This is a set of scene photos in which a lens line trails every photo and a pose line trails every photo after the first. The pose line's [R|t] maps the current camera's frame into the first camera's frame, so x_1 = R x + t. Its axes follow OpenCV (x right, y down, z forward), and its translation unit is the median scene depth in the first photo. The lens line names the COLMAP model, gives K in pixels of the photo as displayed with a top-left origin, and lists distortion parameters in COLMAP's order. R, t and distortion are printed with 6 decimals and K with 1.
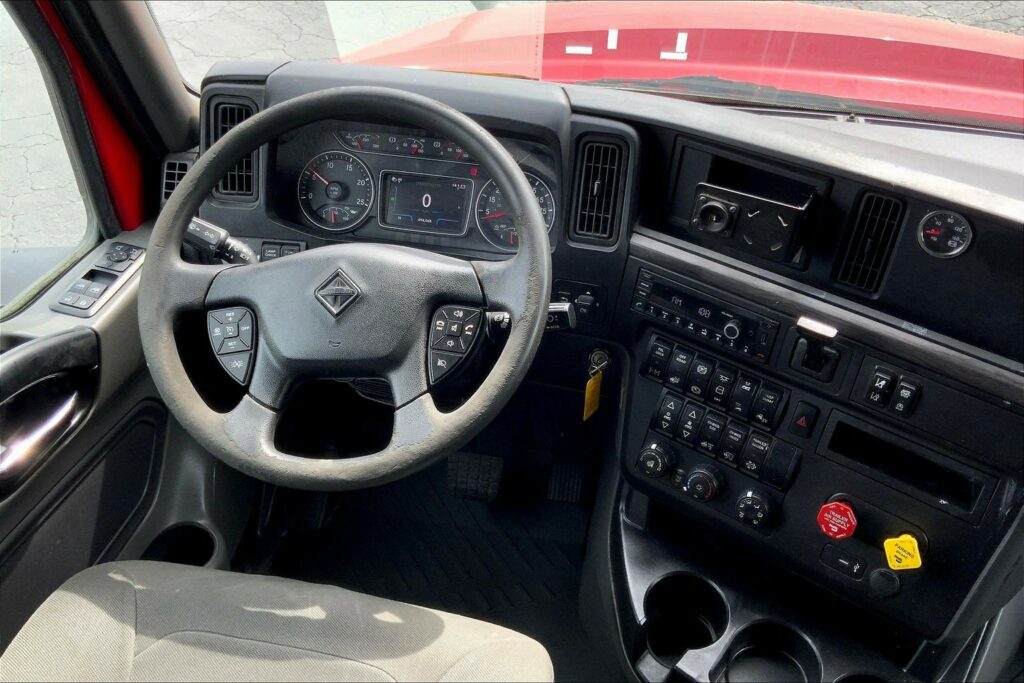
lens RADIAL K [[941.3, 0, 514.1], [0, 941.3, 319.0], [0, 0, 1]] dist [0.133784, -0.250288]
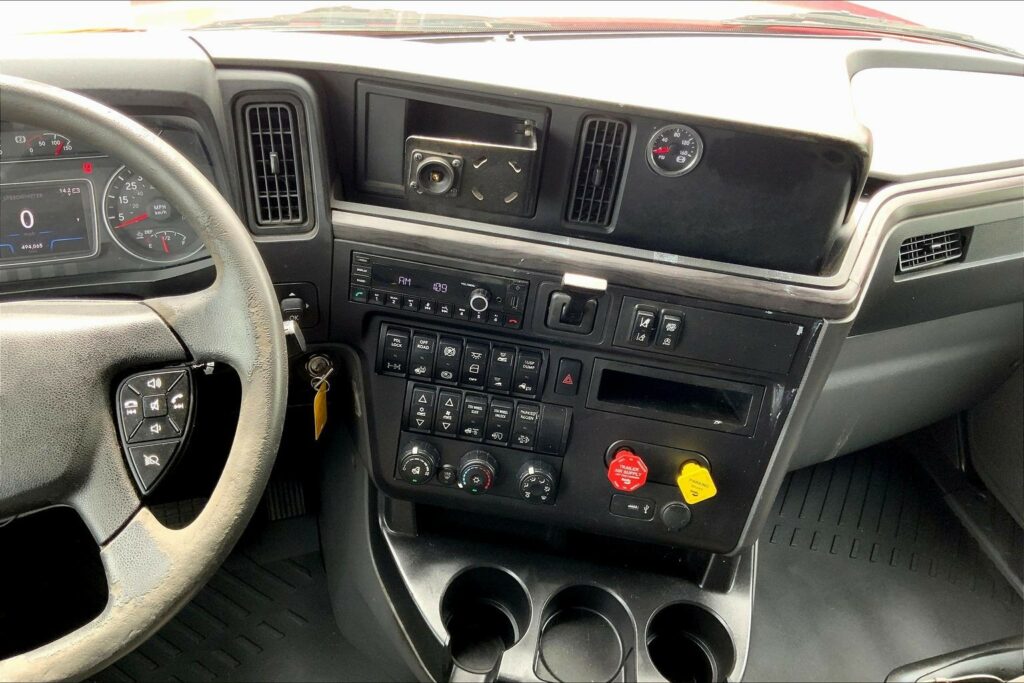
lens RADIAL K [[854.2, 0, 512.0], [0, 854.2, 341.5], [0, 0, 1]] dist [0.124261, -0.262864]
pose [[0.877080, -0.261313, 0.403046, -0.068153], [0.214989, 0.963899, 0.157096, -0.069426], [-0.429547, -0.051135, 0.901596, 0.280338]]
